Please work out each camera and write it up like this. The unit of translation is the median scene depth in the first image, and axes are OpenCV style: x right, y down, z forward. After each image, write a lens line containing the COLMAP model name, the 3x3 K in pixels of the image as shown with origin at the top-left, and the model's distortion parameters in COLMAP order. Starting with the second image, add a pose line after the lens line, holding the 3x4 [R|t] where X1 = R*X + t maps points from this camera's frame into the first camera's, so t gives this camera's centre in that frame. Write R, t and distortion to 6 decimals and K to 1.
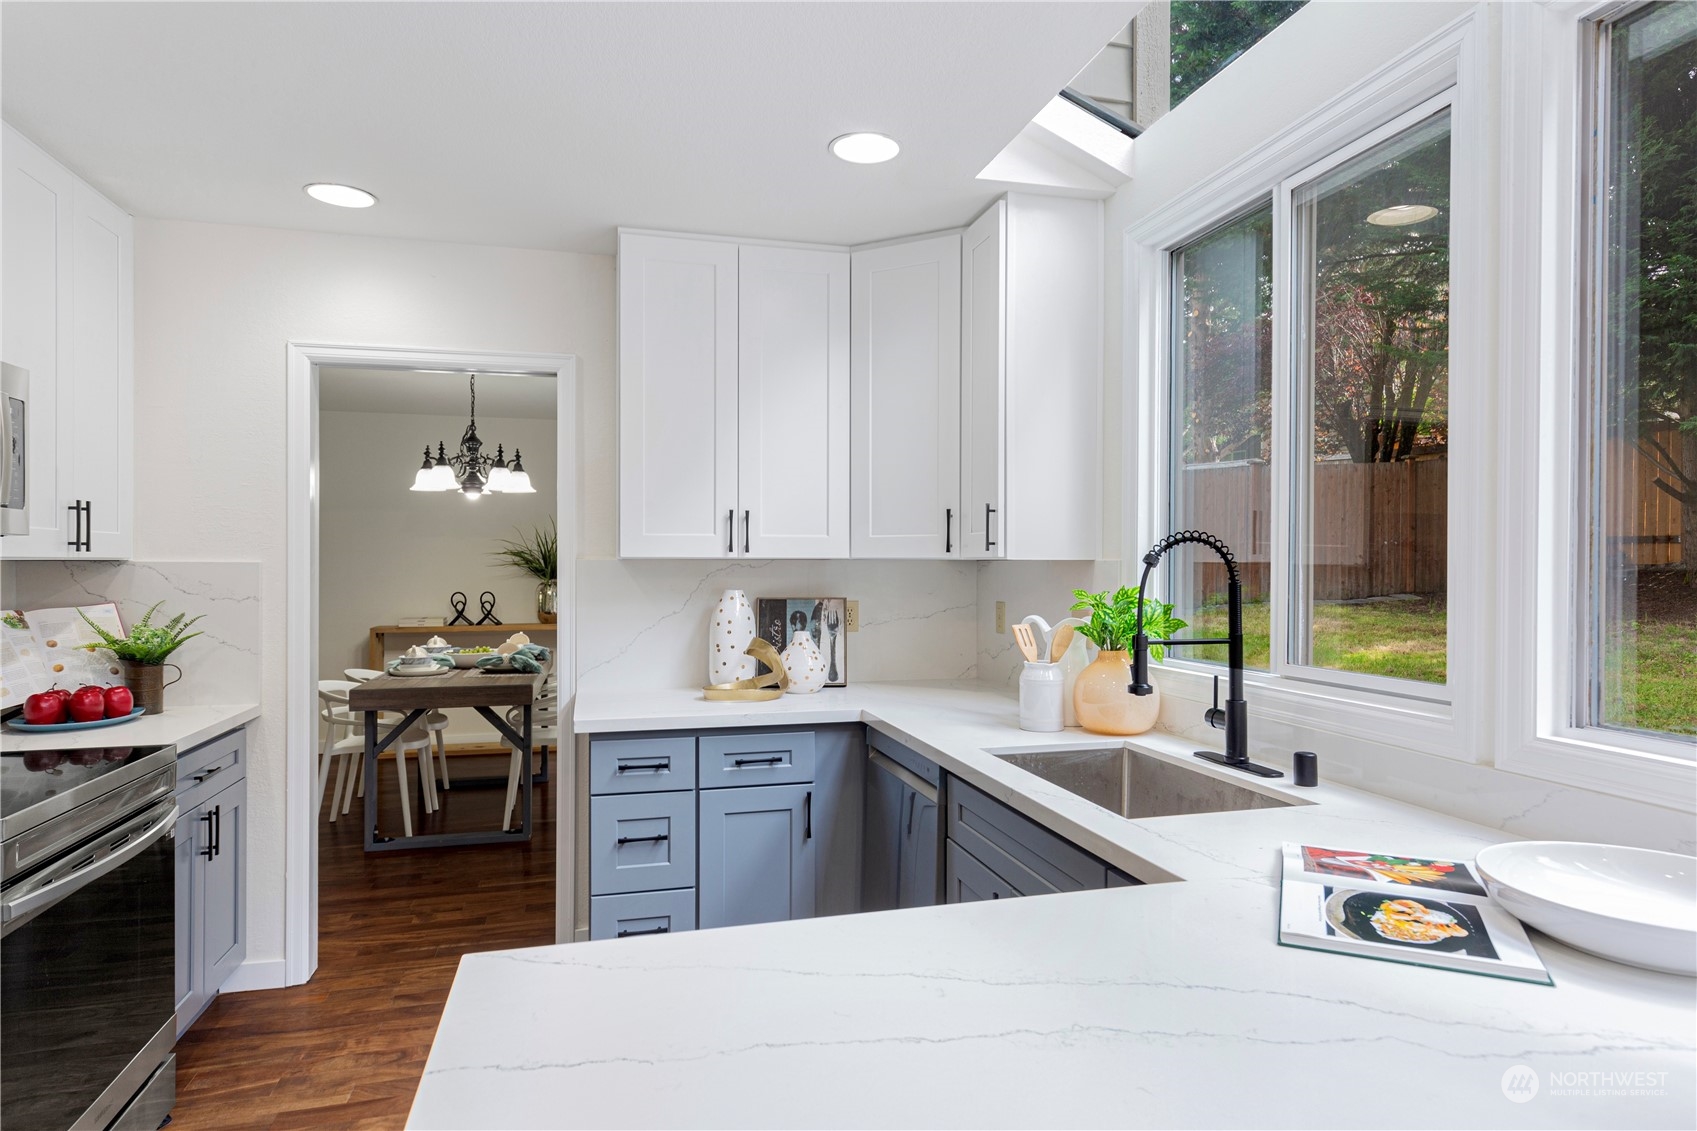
lens RADIAL K [[961.0, 0, 841.5], [0, 961.0, 564.1], [0, 0, 1]] dist [0.017429, -0.002580]
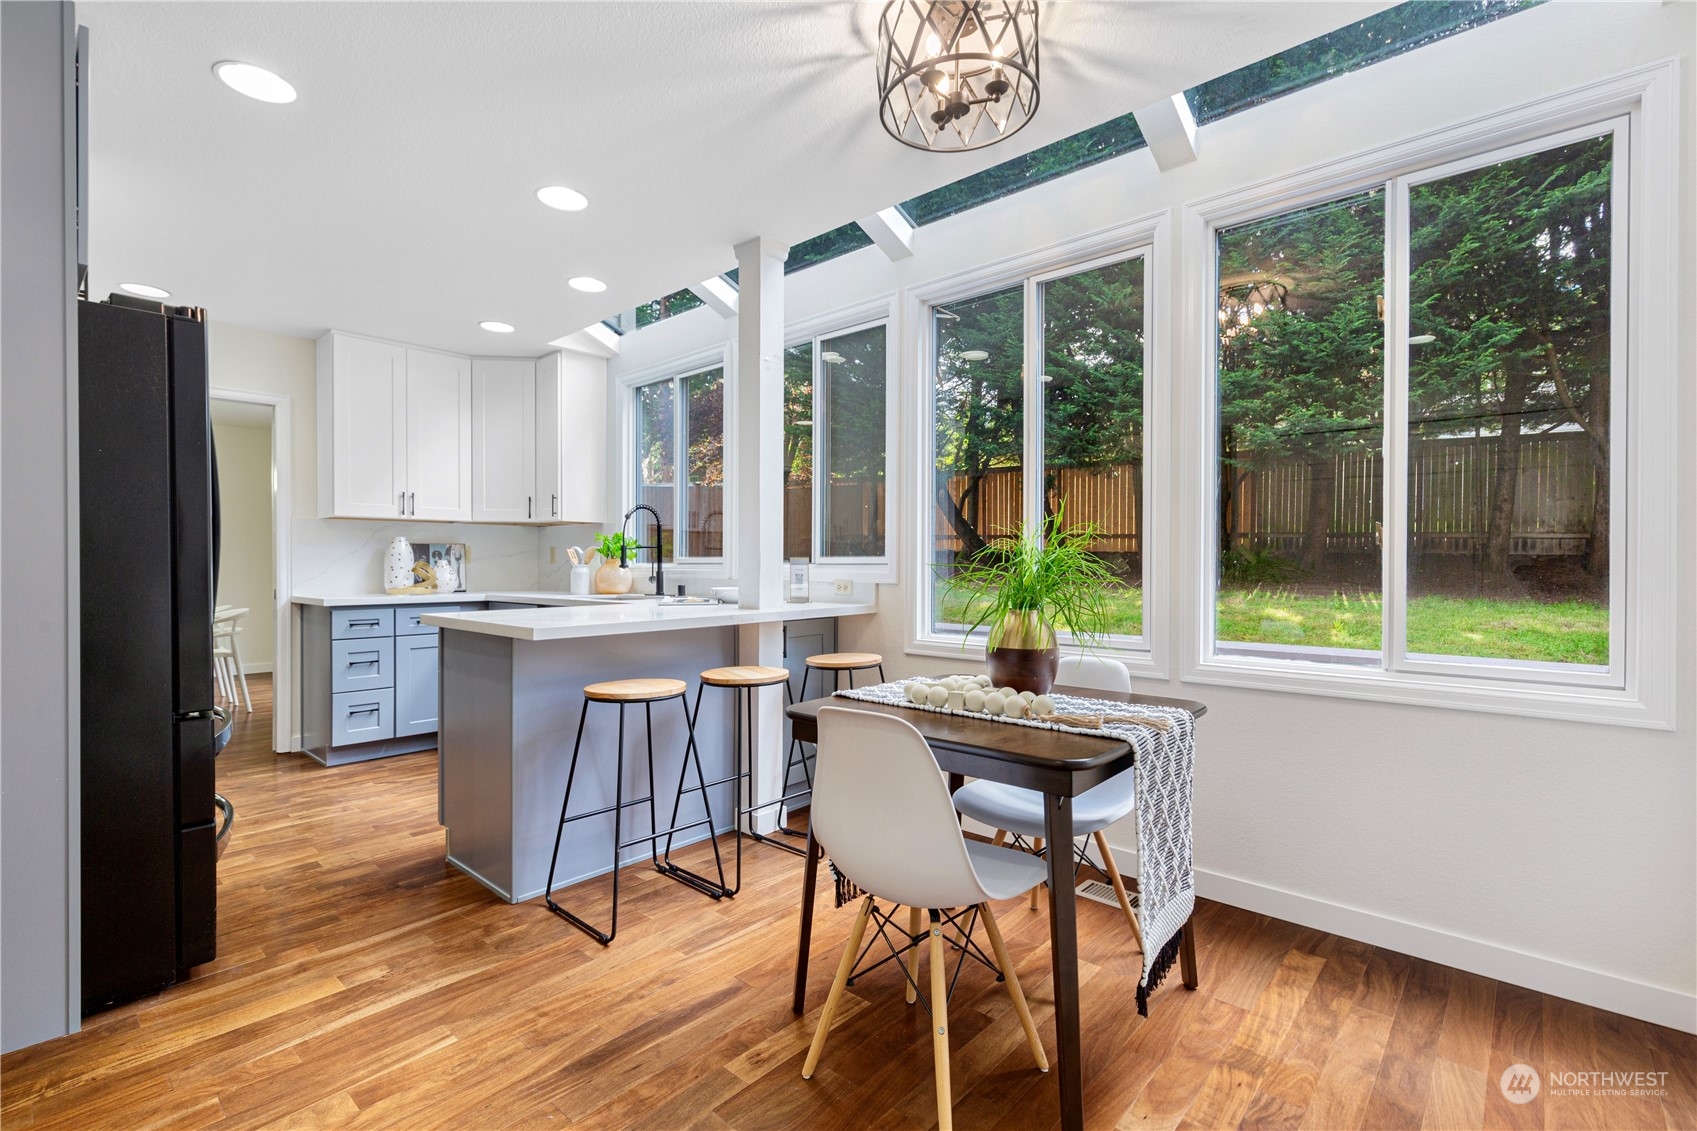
lens RADIAL K [[762.2, 0, 837.8], [0, 762.2, 562.5], [0, 0, 1]] dist [0.004562, -0.000575]
pose [[0.841075, -0.003481, 0.540908, -0.198379], [0.002399, 0.999993, 0.002705, 0.073618], [-0.540914, -0.000978, 0.841077, -0.654857]]
